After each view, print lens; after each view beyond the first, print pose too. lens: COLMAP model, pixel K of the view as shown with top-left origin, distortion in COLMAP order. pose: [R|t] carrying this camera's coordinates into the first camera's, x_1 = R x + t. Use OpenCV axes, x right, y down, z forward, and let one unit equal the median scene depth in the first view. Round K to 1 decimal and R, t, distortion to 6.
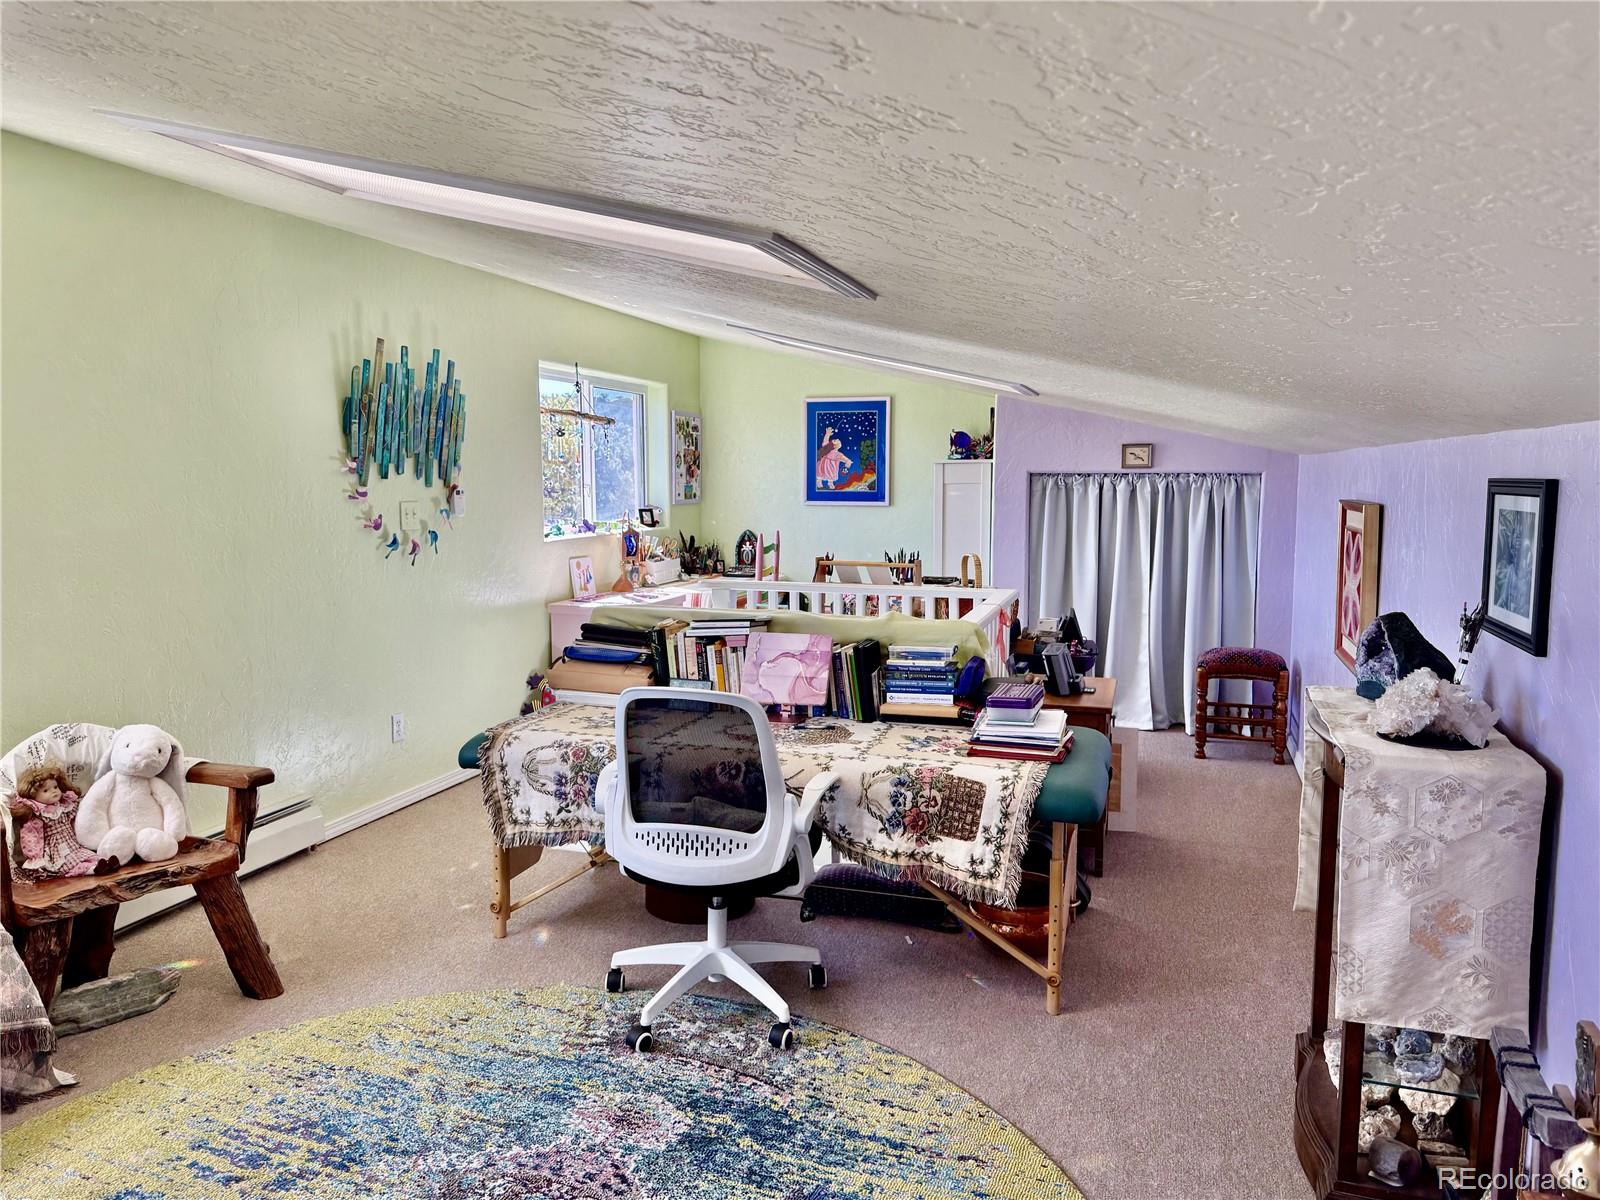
lens RADIAL K [[1135.2, 0, 800.4], [0, 1135.2, 598.6], [0, 0, 1]] dist [-0.000213, -0.000229]
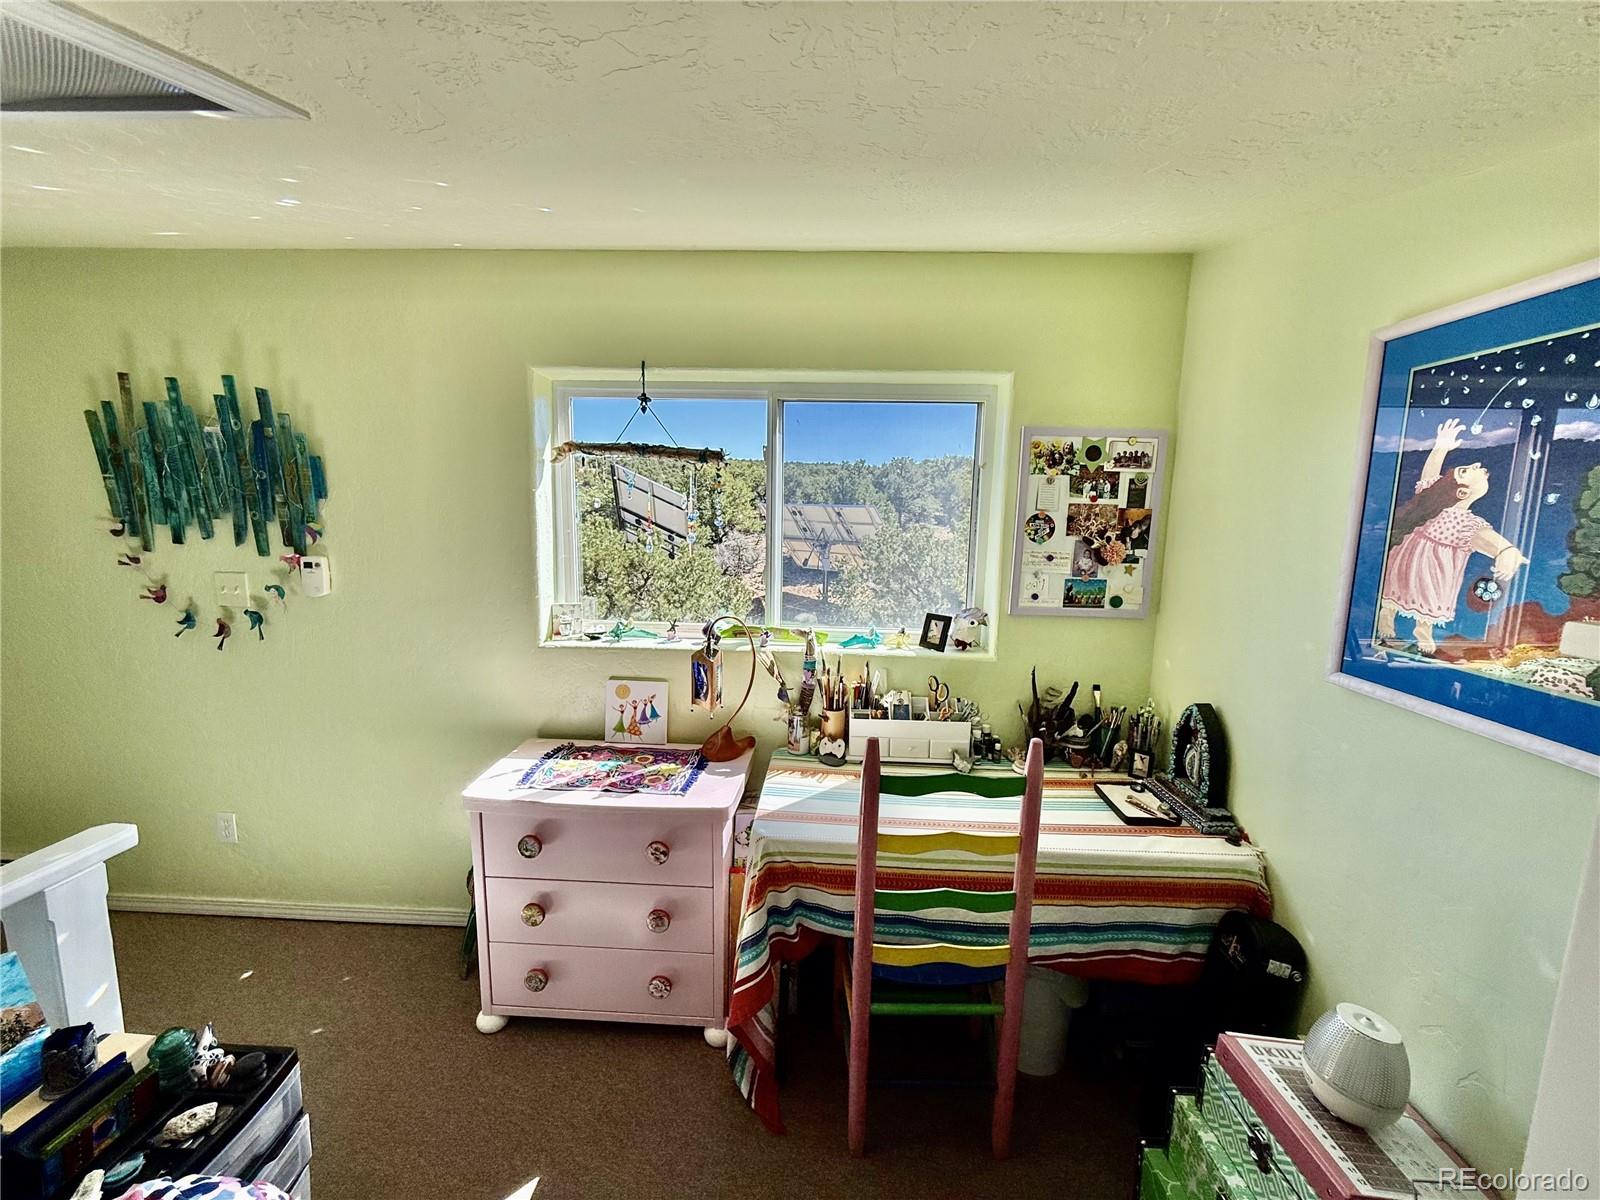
lens RADIAL K [[638.0, 0, 797.3], [0, 638.0, 593.5], [0, 0, 1]] dist [-0.001263, -0.000352]
pose [[0.259604, 0.128957, -0.957066, 0.176985], [-0.122777, 0.987409, 0.099742, -0.143006], [0.957879, 0.091612, 0.272169, 1.091336]]
